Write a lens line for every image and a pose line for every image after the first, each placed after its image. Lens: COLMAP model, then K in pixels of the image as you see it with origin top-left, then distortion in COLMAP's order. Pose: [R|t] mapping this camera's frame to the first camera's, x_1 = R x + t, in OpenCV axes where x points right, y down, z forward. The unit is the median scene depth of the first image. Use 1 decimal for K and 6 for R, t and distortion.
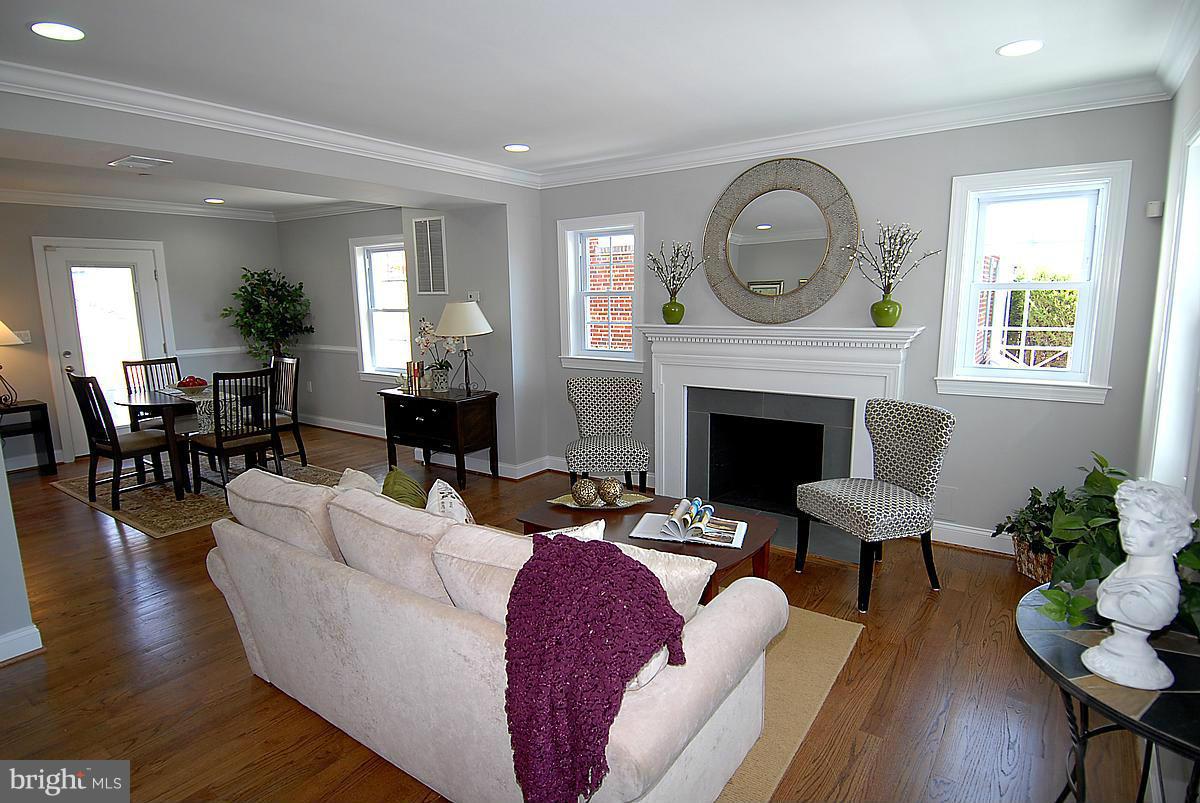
lens RADIAL K [[649.5, 0, 592.6], [0, 649.5, 397.1], [0, 0, 1]] dist [0.059177, -0.063071]
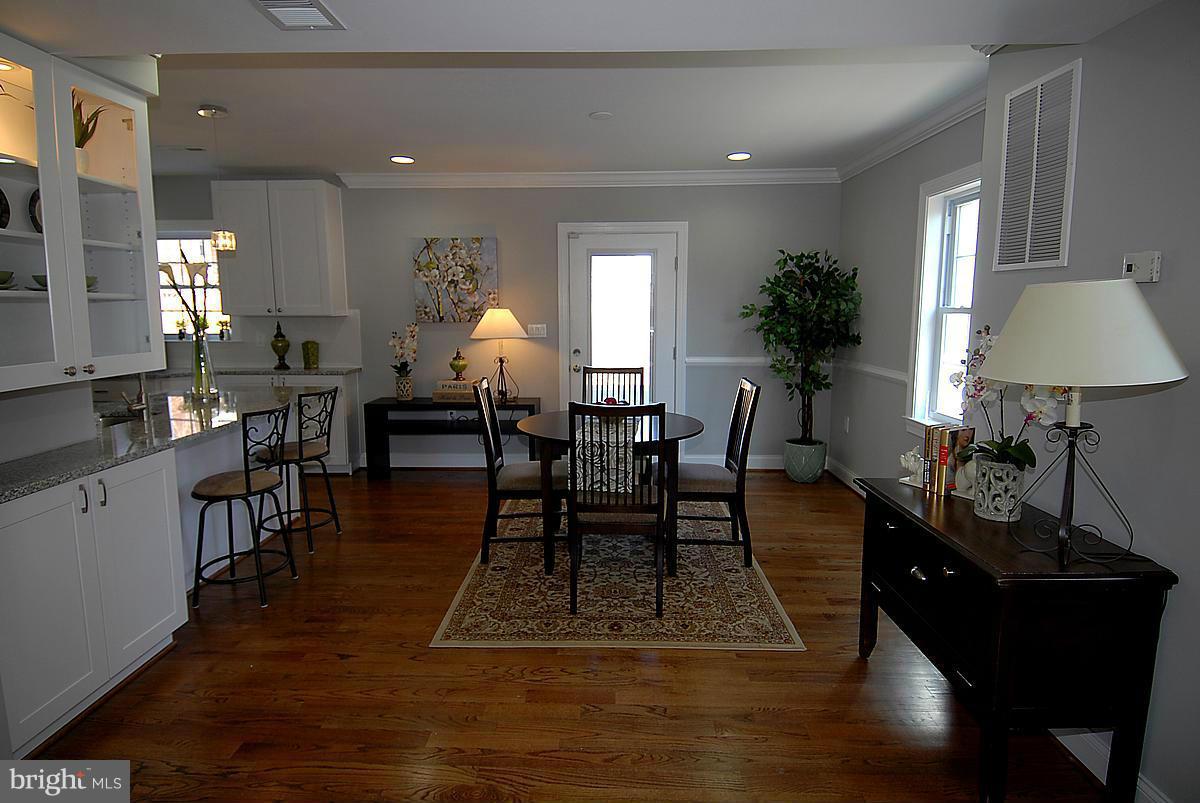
lens RADIAL K [[641.4, 0, 587.4], [0, 641.4, 393.7], [0, 0, 1]] dist [0.058026, -0.062805]
pose [[0.556491, 0.124653, -0.821450, -0.057189], [-0.133761, 0.989226, 0.059496, -0.068567], [0.820016, 0.076769, 0.567169, 0.551276]]
